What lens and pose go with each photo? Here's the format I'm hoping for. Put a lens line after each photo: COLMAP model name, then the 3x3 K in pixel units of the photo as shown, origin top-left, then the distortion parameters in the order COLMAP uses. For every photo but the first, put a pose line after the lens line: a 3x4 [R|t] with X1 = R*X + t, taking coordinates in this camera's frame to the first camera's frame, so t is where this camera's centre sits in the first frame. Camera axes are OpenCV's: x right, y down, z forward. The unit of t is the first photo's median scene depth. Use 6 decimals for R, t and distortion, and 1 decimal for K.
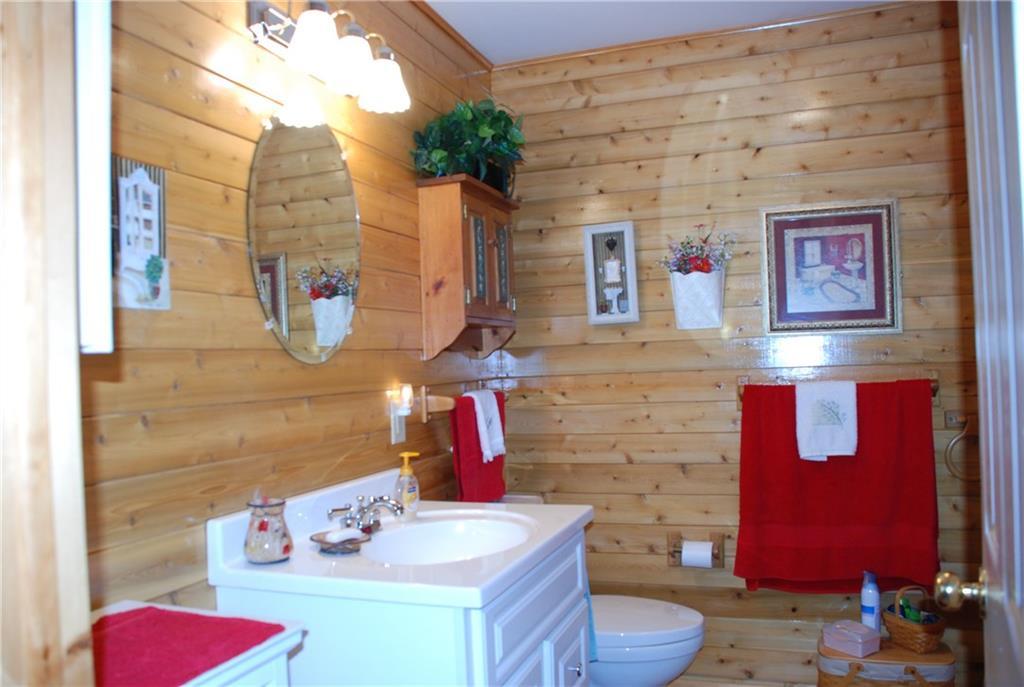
lens RADIAL K [[801.3, 0, 508.7], [0, 801.3, 347.0], [0, 0, 1]] dist [-0.139369, 0.086836]
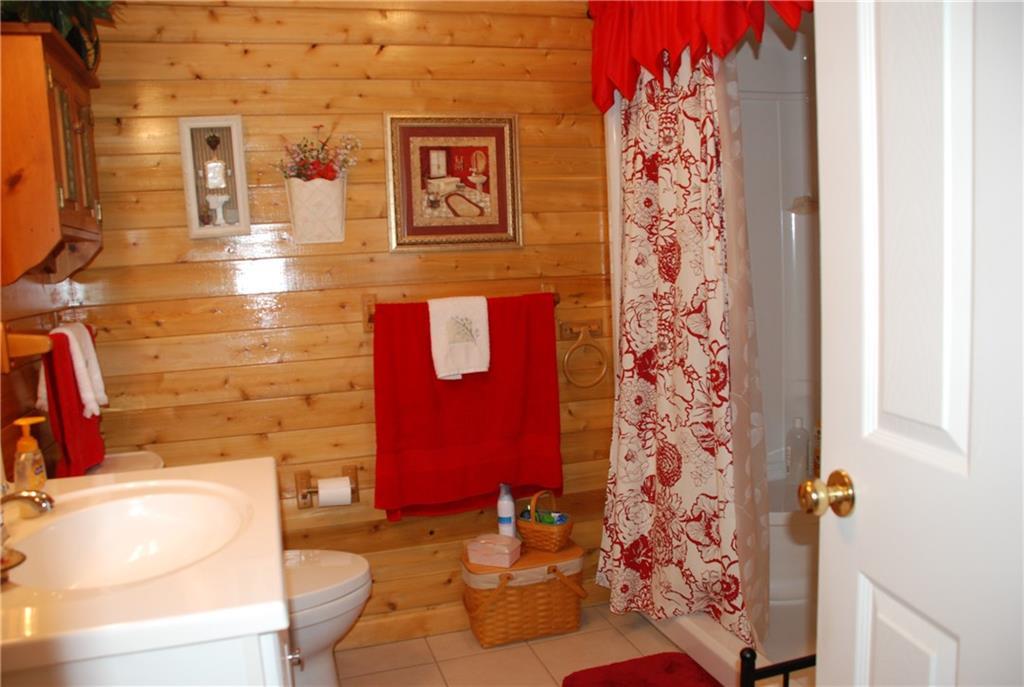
lens RADIAL K [[801.3, 0, 515.3], [0, 801.3, 349.3], [0, 0, 1]] dist [-0.139369, 0.086836]
pose [[0.804247, -0.068570, 0.590327, -0.123458], [0.008082, 0.994491, 0.104506, 0.004486], [-0.594241, -0.079277, 0.800371, 0.154492]]
